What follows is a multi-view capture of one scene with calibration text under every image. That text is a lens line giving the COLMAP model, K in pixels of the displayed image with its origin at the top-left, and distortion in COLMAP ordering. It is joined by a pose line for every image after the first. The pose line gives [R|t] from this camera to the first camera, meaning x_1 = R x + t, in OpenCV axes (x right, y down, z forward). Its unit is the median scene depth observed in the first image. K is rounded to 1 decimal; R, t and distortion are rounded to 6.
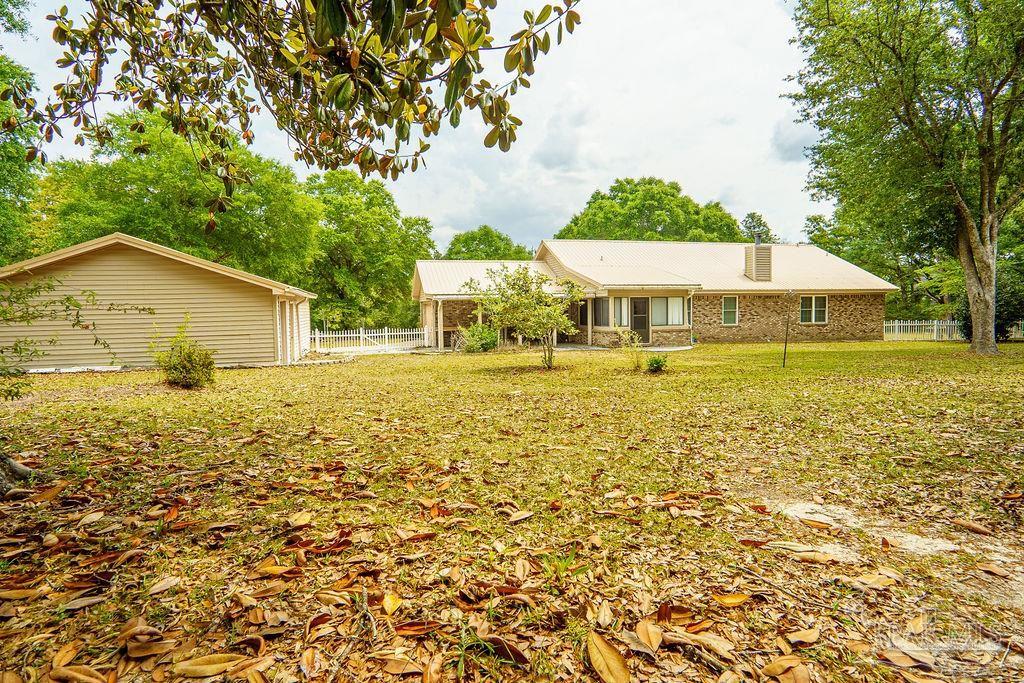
lens RADIAL K [[549.8, 0, 510.5], [0, 549.8, 341.3], [0, 0, 1]] dist [-0.023264, 0.002842]
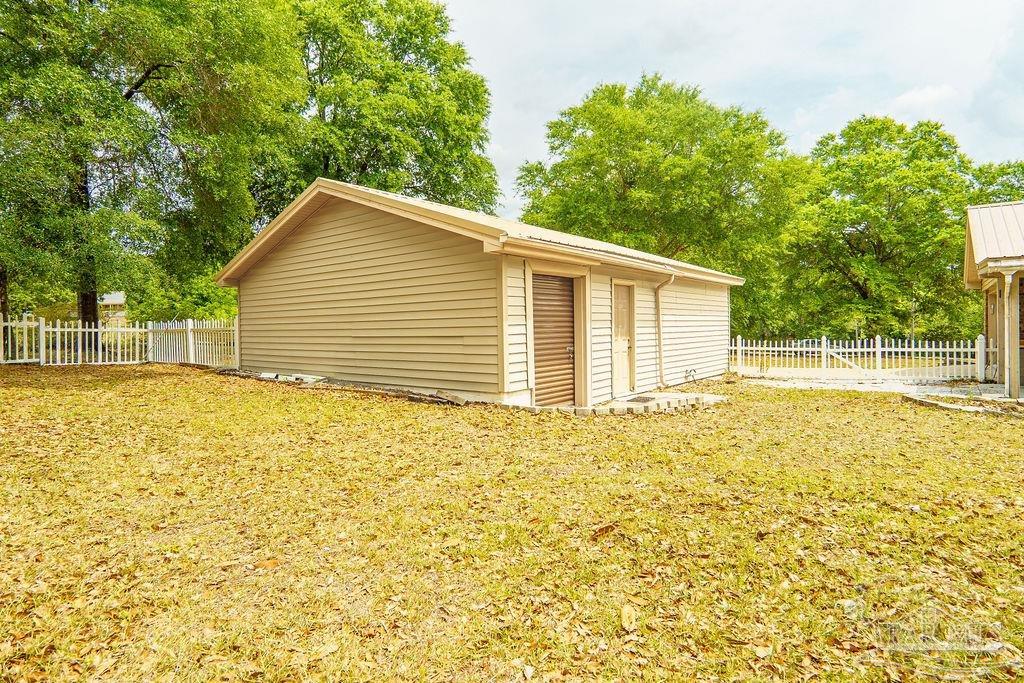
lens RADIAL K [[549.8, 0, 505.5], [0, 549.8, 335.7], [0, 0, 1]] dist [-0.023264, 0.002842]
pose [[0.594242, 0.017479, -0.804096, -0.024322], [-0.041024, 0.999121, -0.008599, -0.007113], [0.803239, 0.038097, 0.594437, 0.410164]]
